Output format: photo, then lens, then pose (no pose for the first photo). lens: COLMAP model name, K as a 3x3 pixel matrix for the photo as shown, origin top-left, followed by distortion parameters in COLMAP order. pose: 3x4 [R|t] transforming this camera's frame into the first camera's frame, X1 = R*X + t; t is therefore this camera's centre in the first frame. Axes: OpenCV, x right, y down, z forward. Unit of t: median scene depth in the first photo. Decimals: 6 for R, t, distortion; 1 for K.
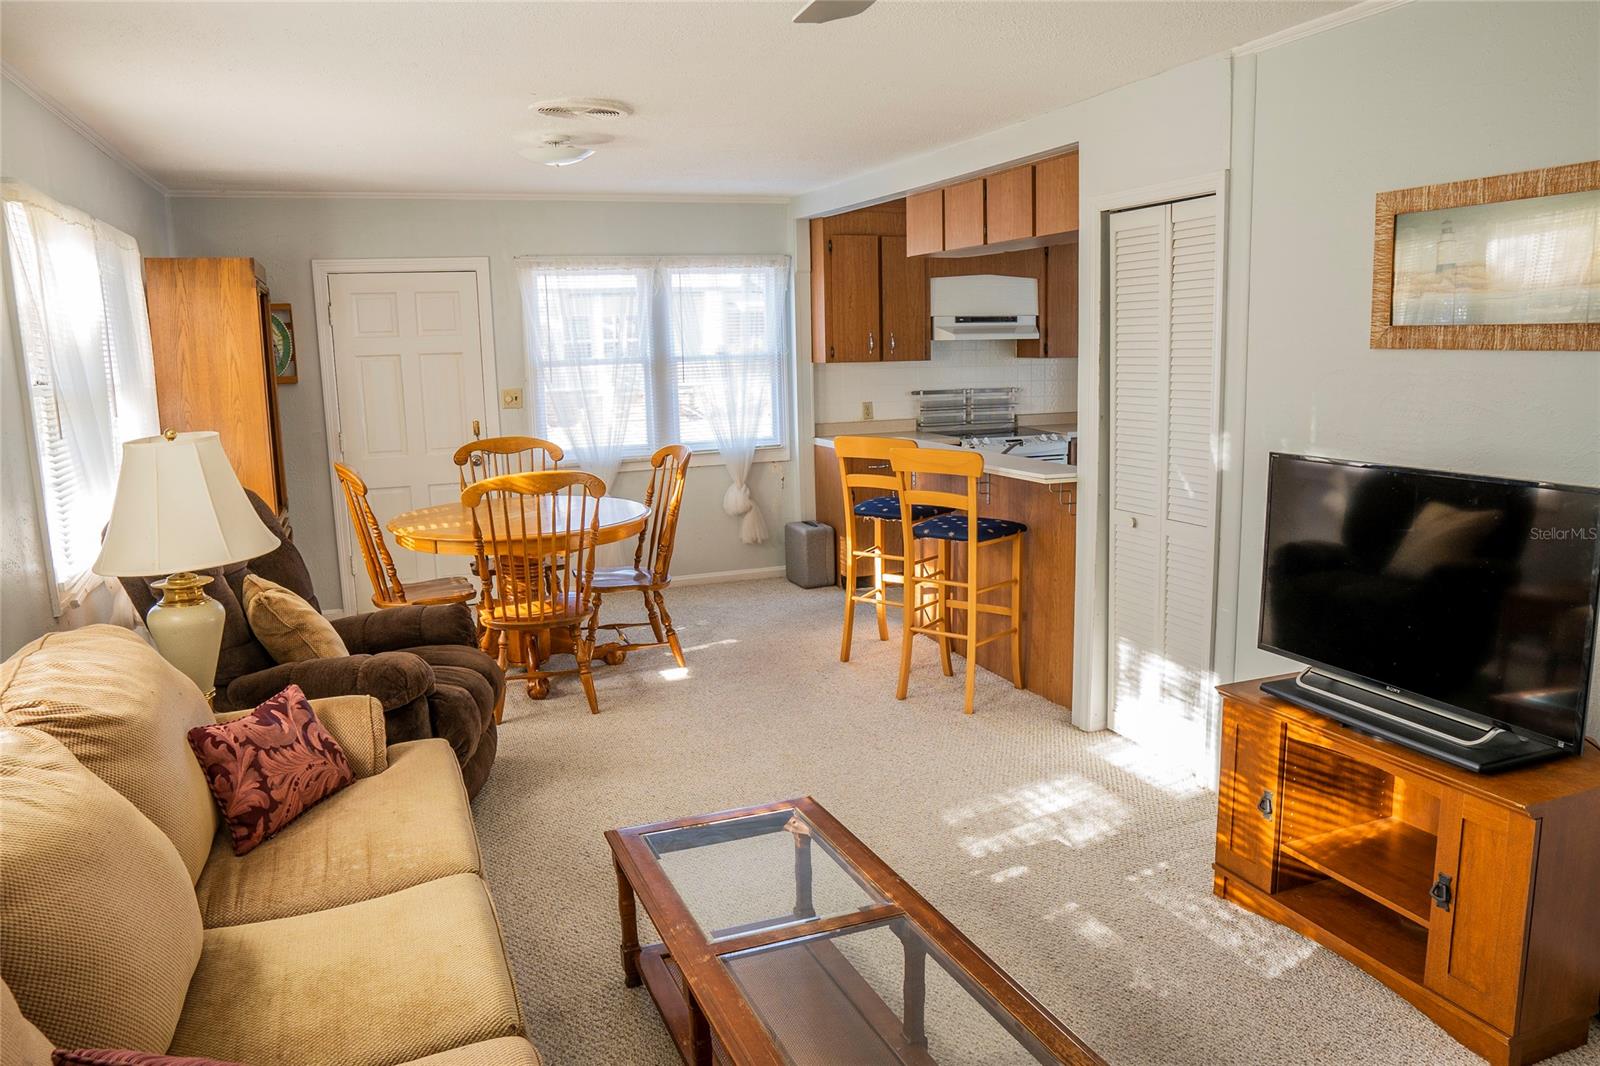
lens RADIAL K [[1139.6, 0, 809.0], [0, 1139.6, 535.3], [0, 0, 1]] dist [-0.115285, 0.088935]
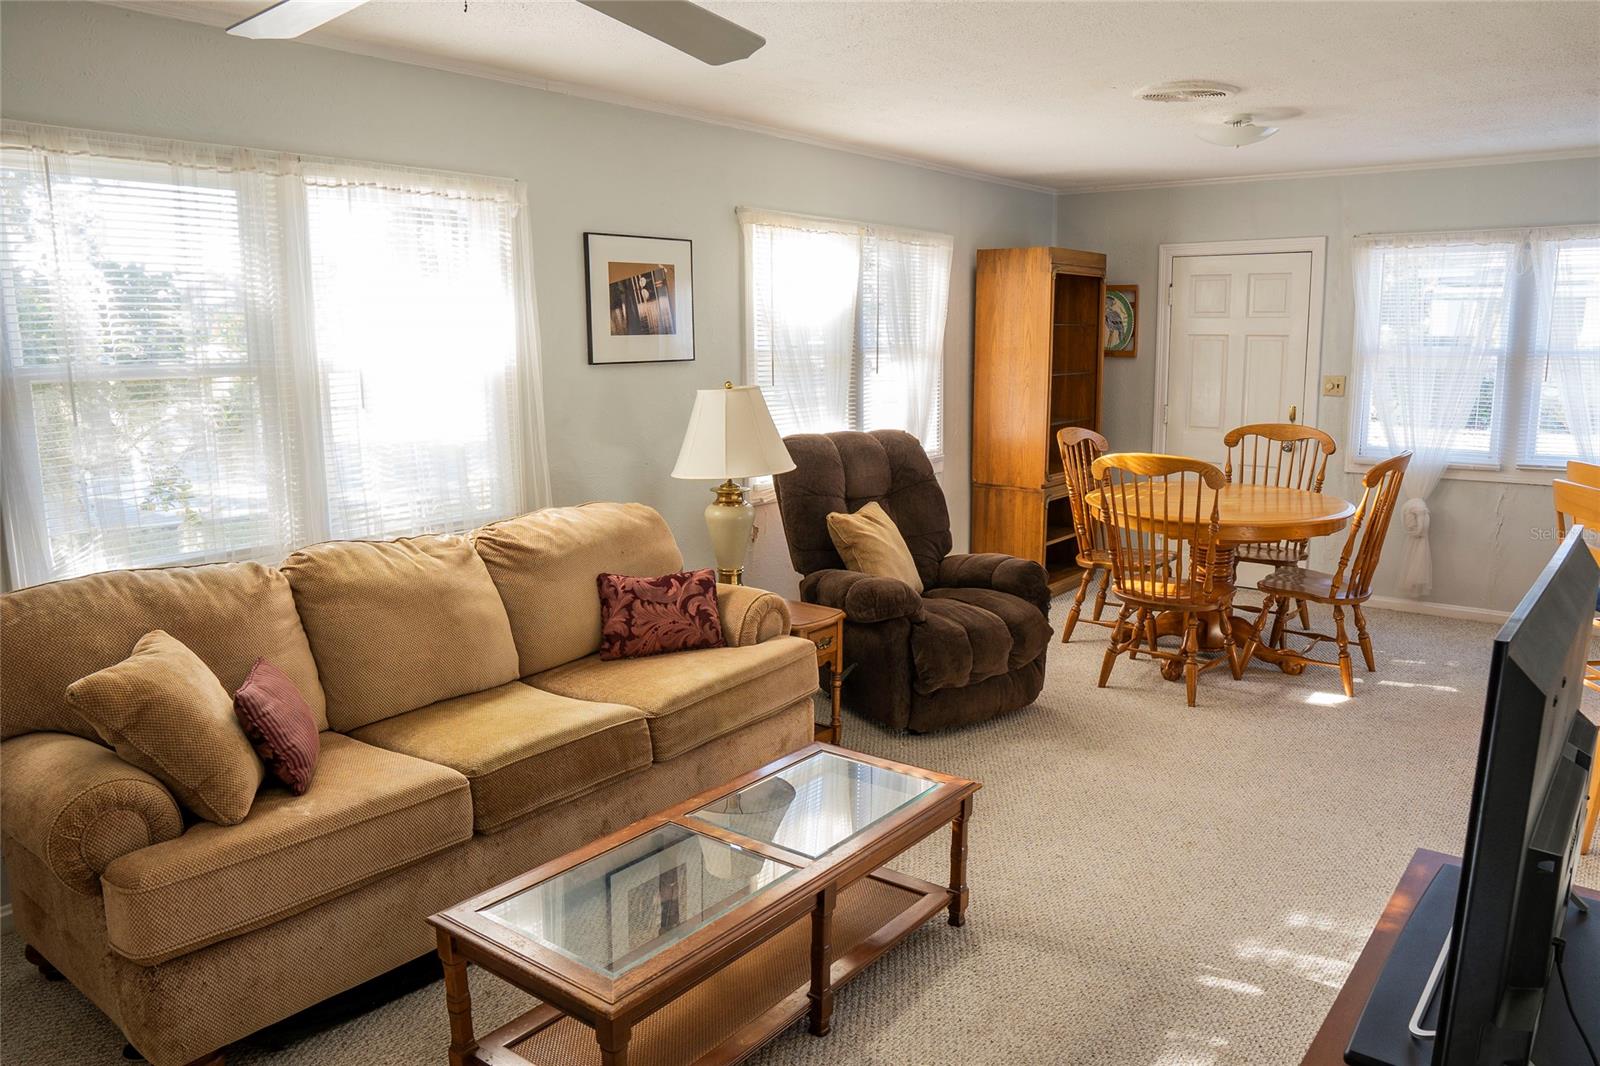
lens RADIAL K [[1139.6, 0, 809.0], [0, 1139.6, 535.3], [0, 0, 1]] dist [-0.115285, 0.088935]
pose [[0.504682, 0.170813, -0.846238, 0.430475], [-0.149836, 0.982685, 0.108995, -0.043865], [0.850203, 0.071789, 0.521537, 0.189555]]
